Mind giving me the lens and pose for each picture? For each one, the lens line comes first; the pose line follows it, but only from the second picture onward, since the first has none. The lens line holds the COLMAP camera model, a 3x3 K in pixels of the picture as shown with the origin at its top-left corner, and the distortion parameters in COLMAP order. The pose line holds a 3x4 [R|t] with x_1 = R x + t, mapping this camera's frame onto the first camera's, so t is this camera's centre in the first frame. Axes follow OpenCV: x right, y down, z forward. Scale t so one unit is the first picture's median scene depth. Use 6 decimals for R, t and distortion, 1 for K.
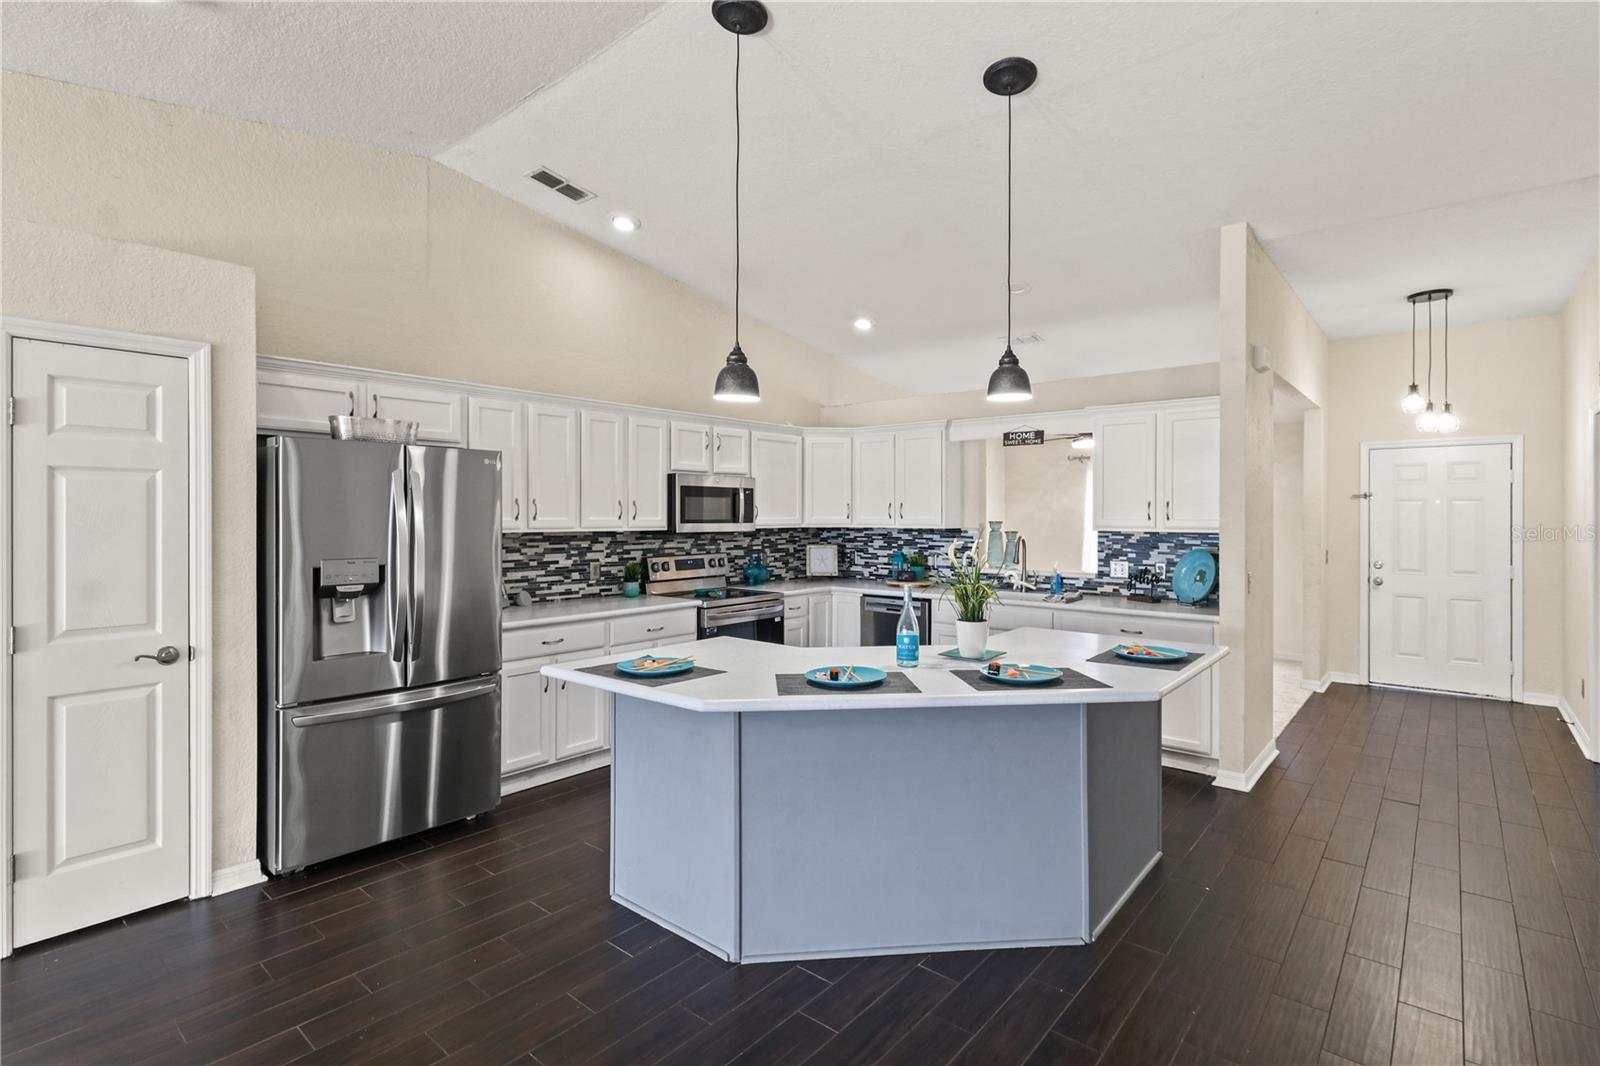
lens RADIAL K [[783.0, 0, 803.8], [0, 783.0, 503.6], [0, 0, 1]] dist [-0.000282, -0.000241]
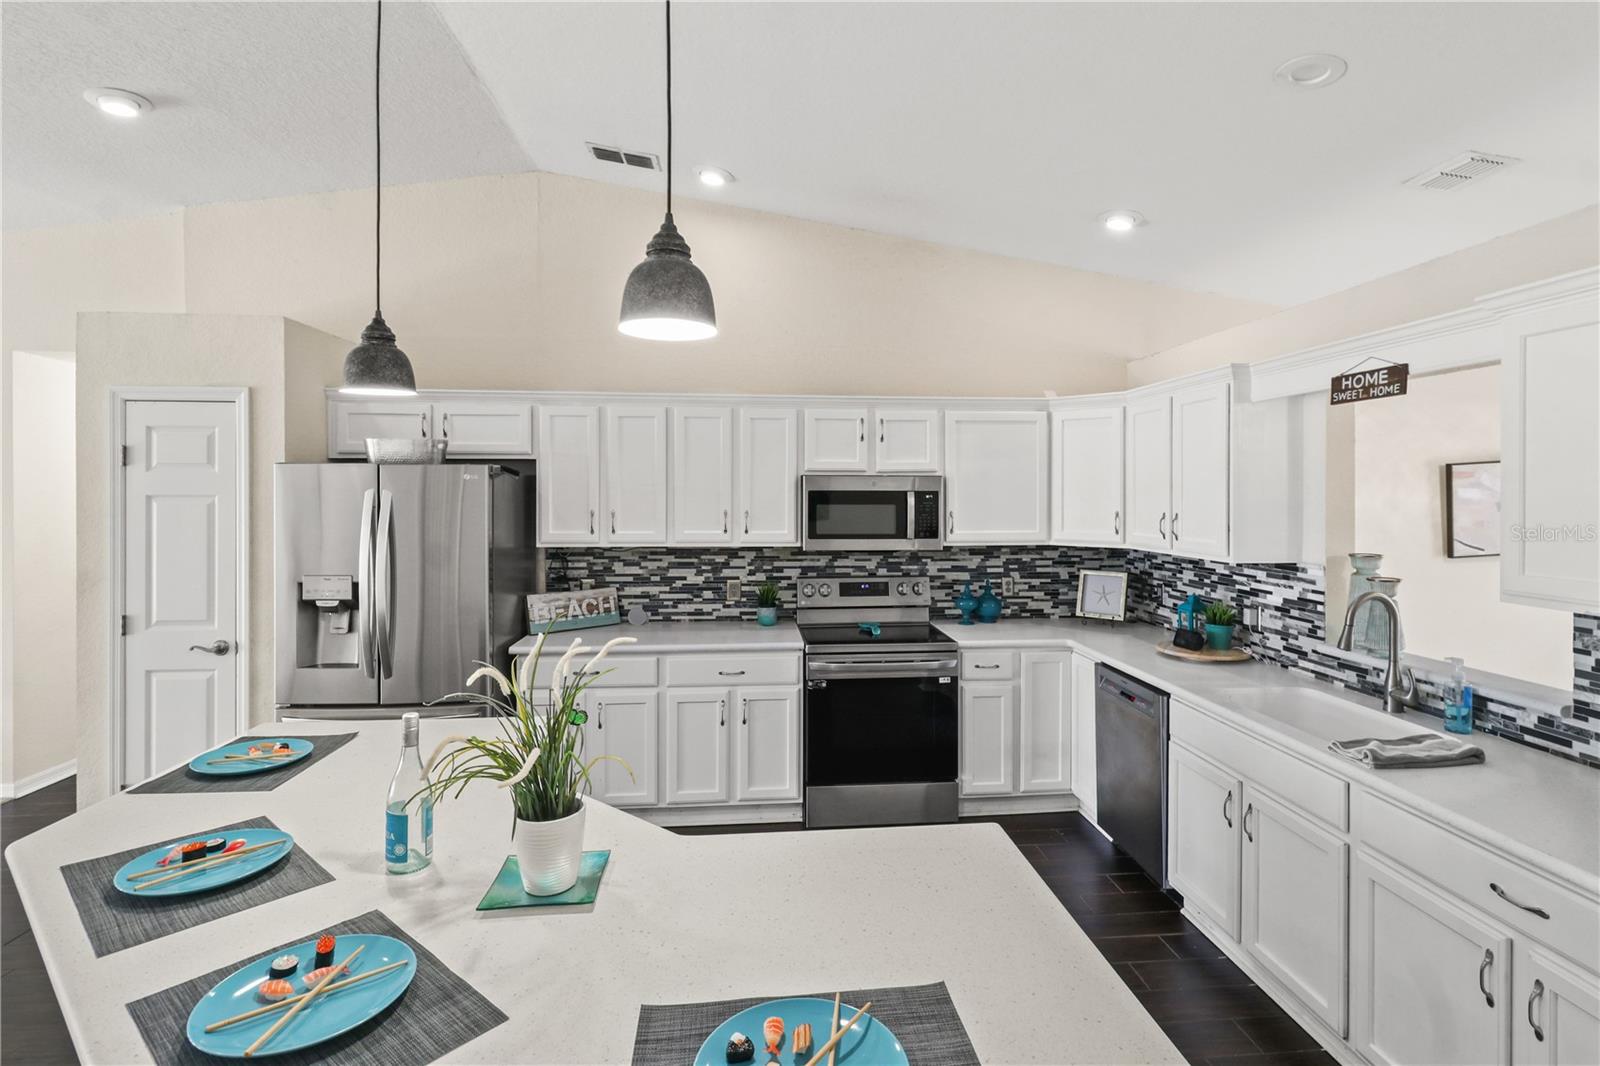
lens RADIAL K [[767.8, 0, 803.6], [0, 767.8, 487.4], [0, 0, 1]] dist [0.000375, -0.000650]
pose [[0.705928, -0.006265, -0.708256, 0.377771], [0.009917, 0.999950, 0.001040, -0.026635], [0.708214, -0.007758, 0.705955, 0.447467]]
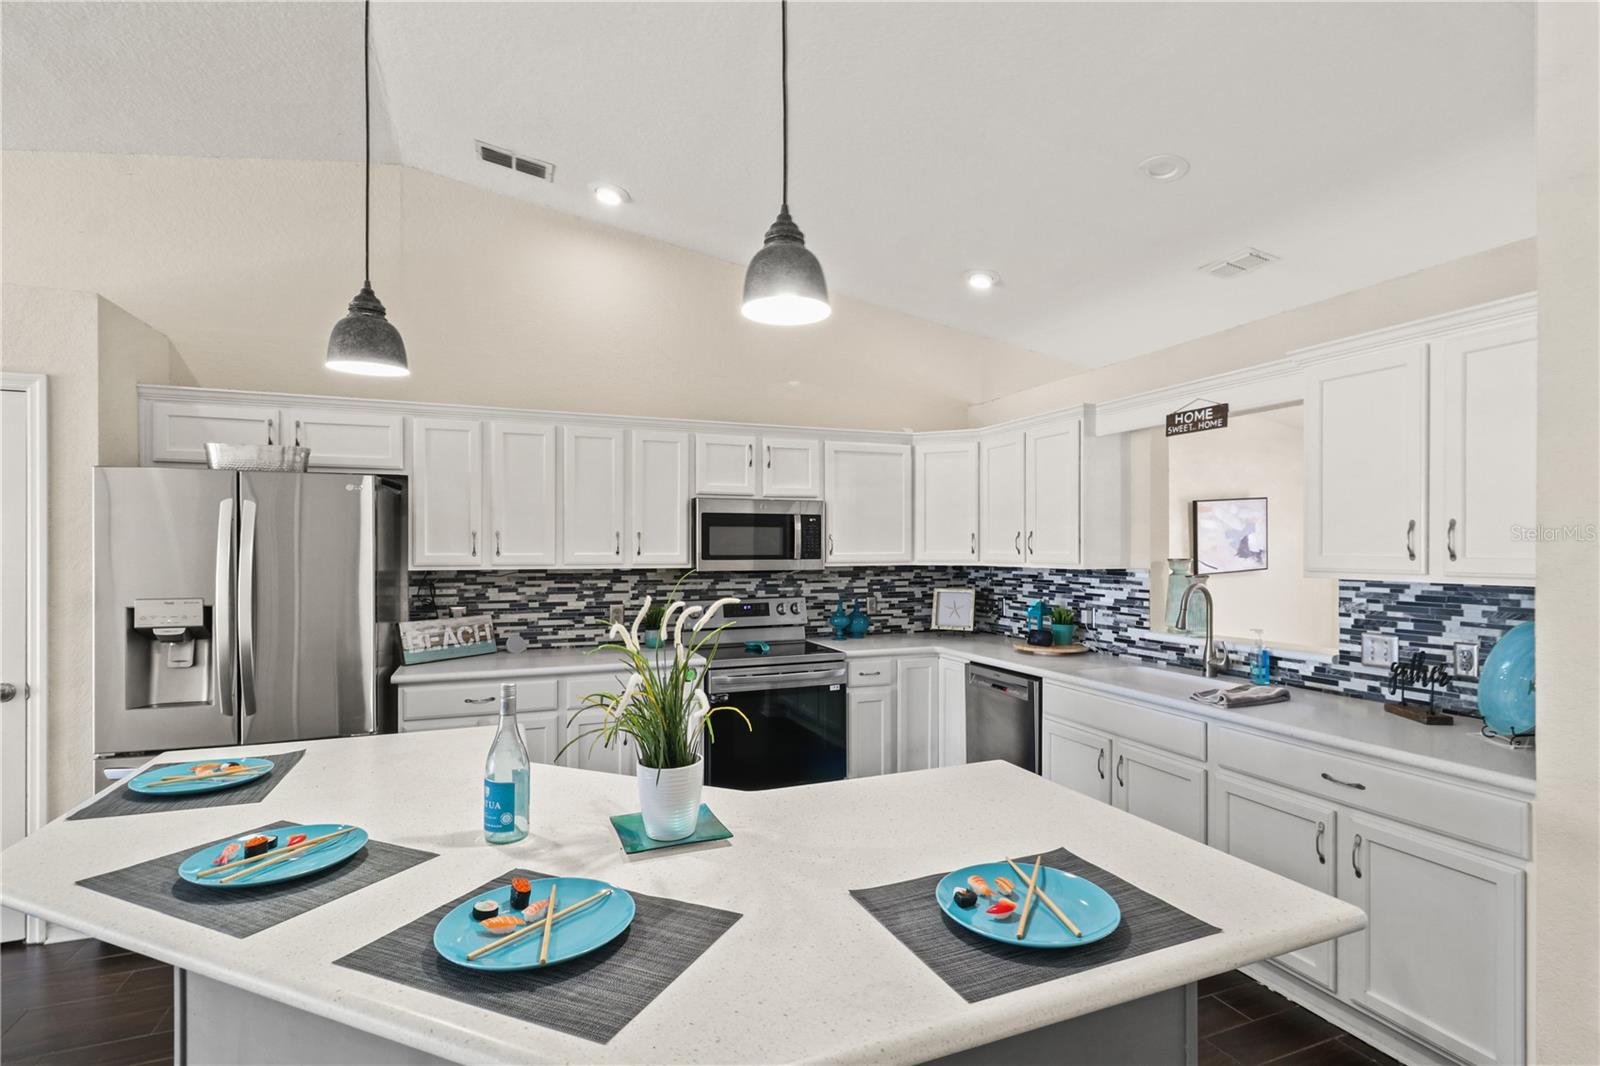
lens RADIAL K [[766.7, 0, 799.3], [0, 766.7, 538.5], [0, 0, 1]] dist [-0.000295, -0.000762]
pose [[0.880381, -0.007887, -0.474202, 0.298890], [0.008630, 0.999963, -0.000608, 0.004727], [0.474189, -0.003557, 0.880416, 0.349354]]
